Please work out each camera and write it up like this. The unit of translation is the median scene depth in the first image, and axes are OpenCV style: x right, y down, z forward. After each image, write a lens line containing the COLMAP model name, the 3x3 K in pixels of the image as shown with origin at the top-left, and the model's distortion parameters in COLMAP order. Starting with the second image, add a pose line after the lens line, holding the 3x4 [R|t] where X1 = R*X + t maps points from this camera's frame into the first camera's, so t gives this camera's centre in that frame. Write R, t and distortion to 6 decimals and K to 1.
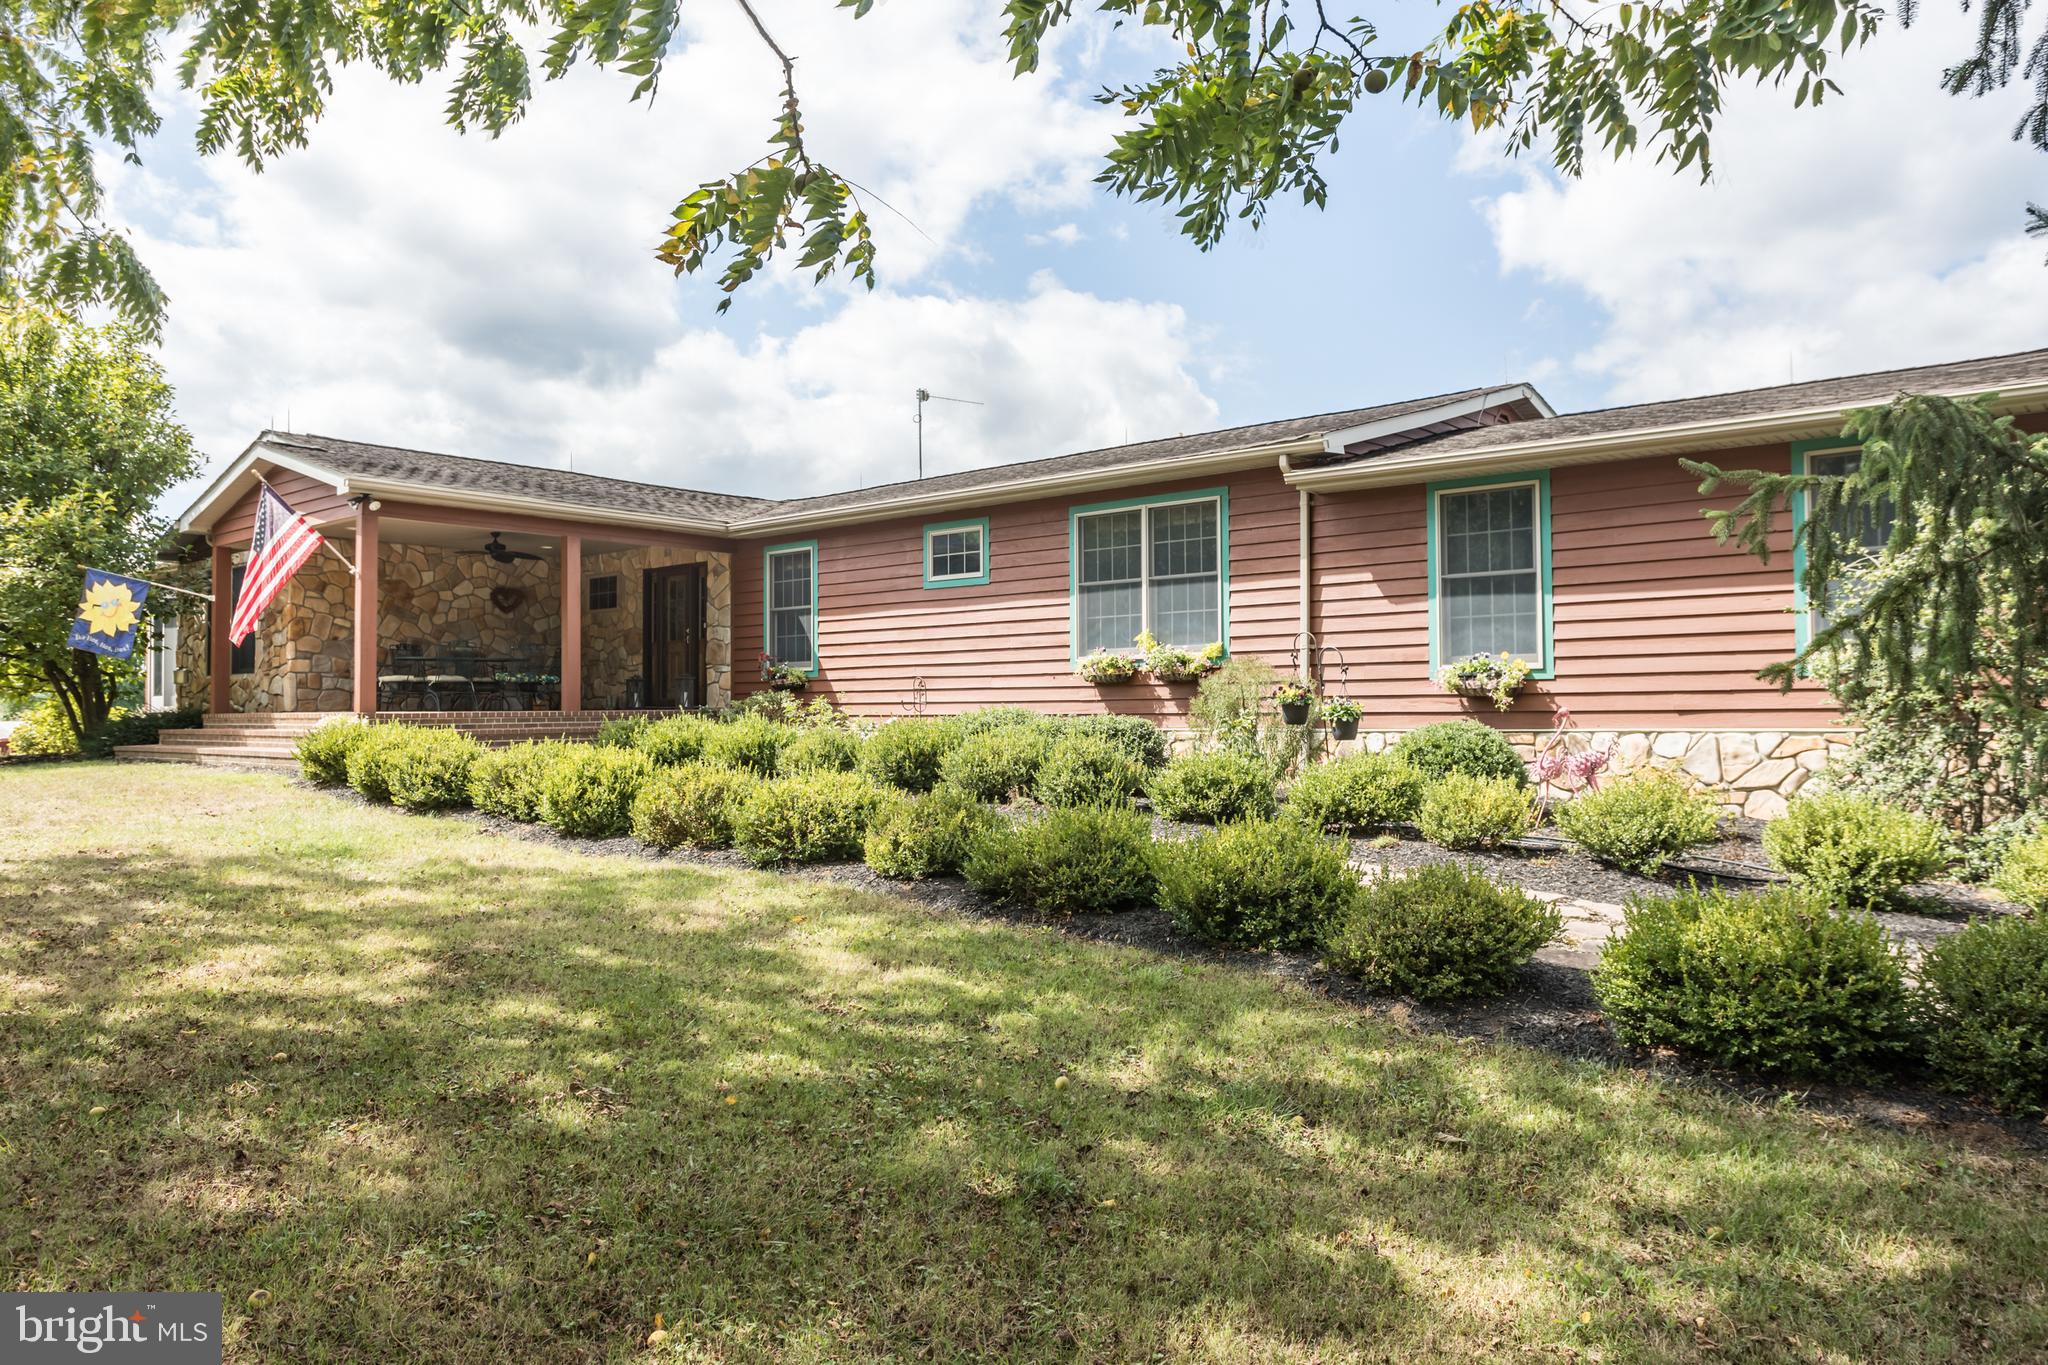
lens RADIAL K [[1437.8, 0, 1024.0], [0, 1437.8, 682.5], [0, 0, 1]] dist [0.001438, 0.003564]
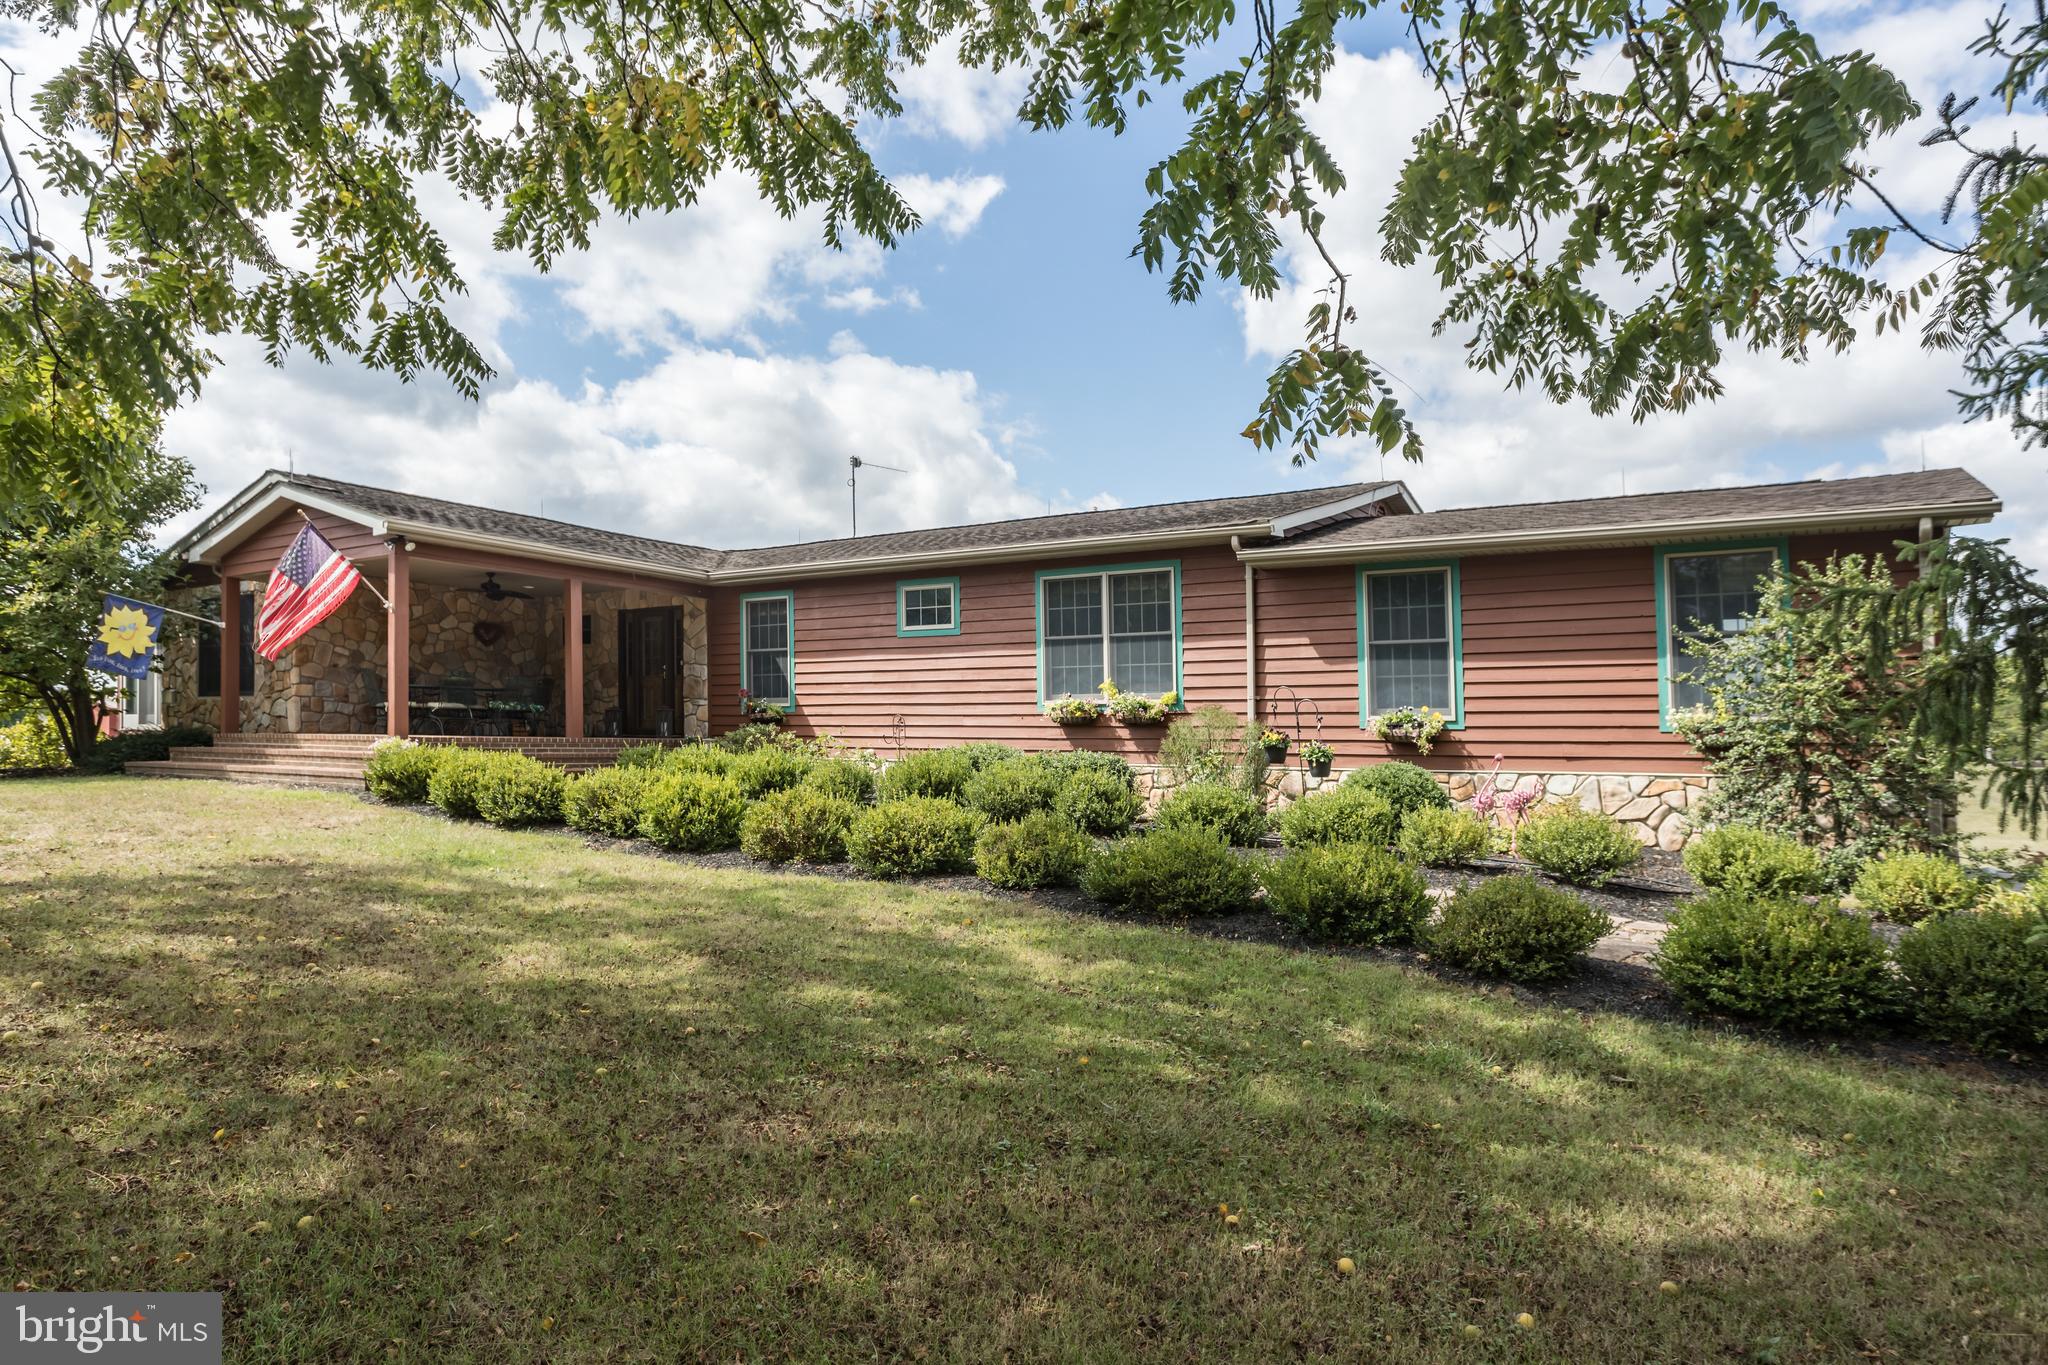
lens RADIAL K [[1292.7, 0, 1030.4], [0, 1292.7, 719.7], [0, 0, 1]] dist [-0.034255, 0.035407]
pose [[0.990626, 0.022485, 0.134737, -0.127038], [-0.022583, 0.999745, -0.000799, -0.001519], [-0.134720, -0.002251, 0.990881, -0.033945]]
